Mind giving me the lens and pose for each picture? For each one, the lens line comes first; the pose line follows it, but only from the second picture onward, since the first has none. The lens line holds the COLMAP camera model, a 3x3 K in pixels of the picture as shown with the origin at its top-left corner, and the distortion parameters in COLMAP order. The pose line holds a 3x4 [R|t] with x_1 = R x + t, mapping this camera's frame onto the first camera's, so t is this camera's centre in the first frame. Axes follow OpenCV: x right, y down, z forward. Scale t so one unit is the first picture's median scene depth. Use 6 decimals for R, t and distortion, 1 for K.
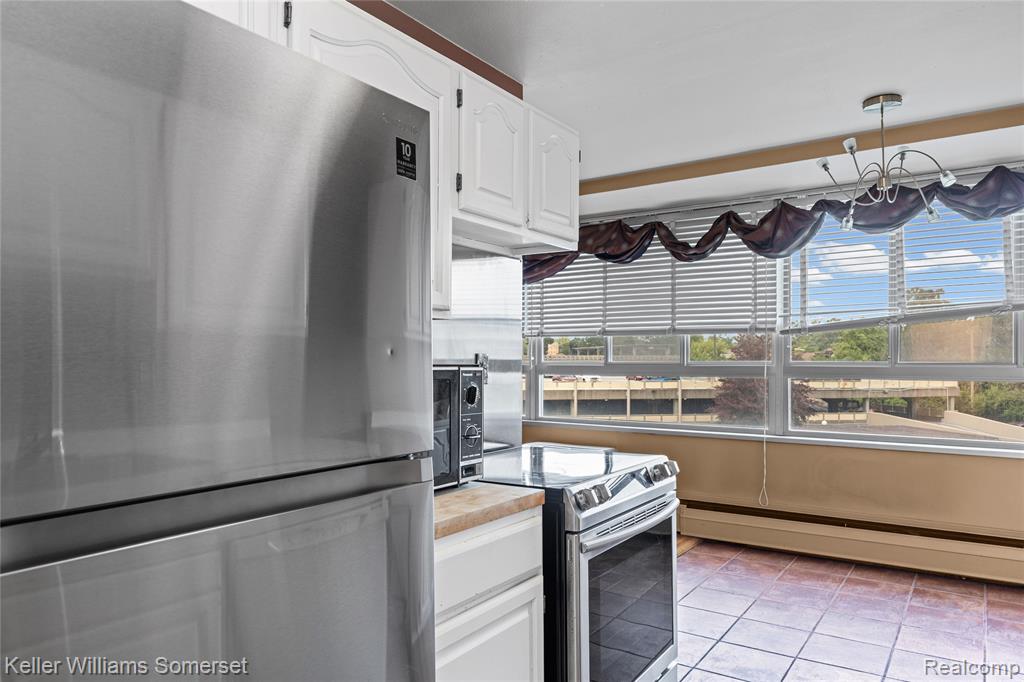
lens RADIAL K [[682.6, 0, 510.7], [0, 682.6, 359.3], [0, 0, 1]] dist [0.003664, -0.004427]
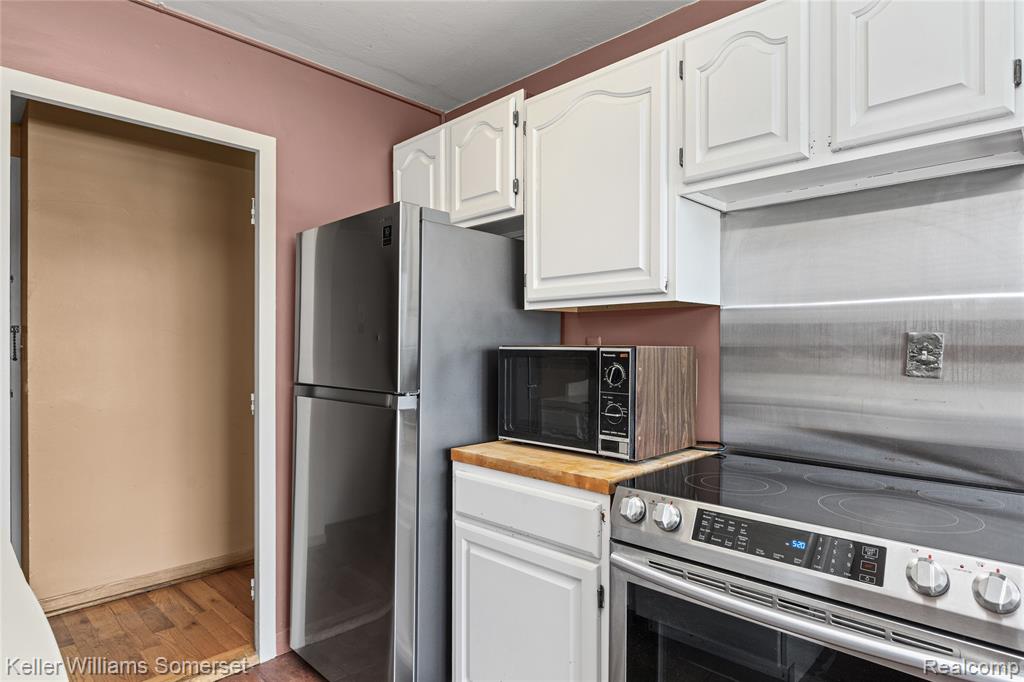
lens RADIAL K [[567.5, 0, 514.9], [0, 567.5, 348.6], [0, 0, 1]] dist [-0.000340, -0.000516]
pose [[-0.169449, 0.002002, -0.985537, 0.332821], [-0.002573, 0.999994, 0.002473, 0.004165], [0.985536, 0.002955, -0.169443, 0.401121]]
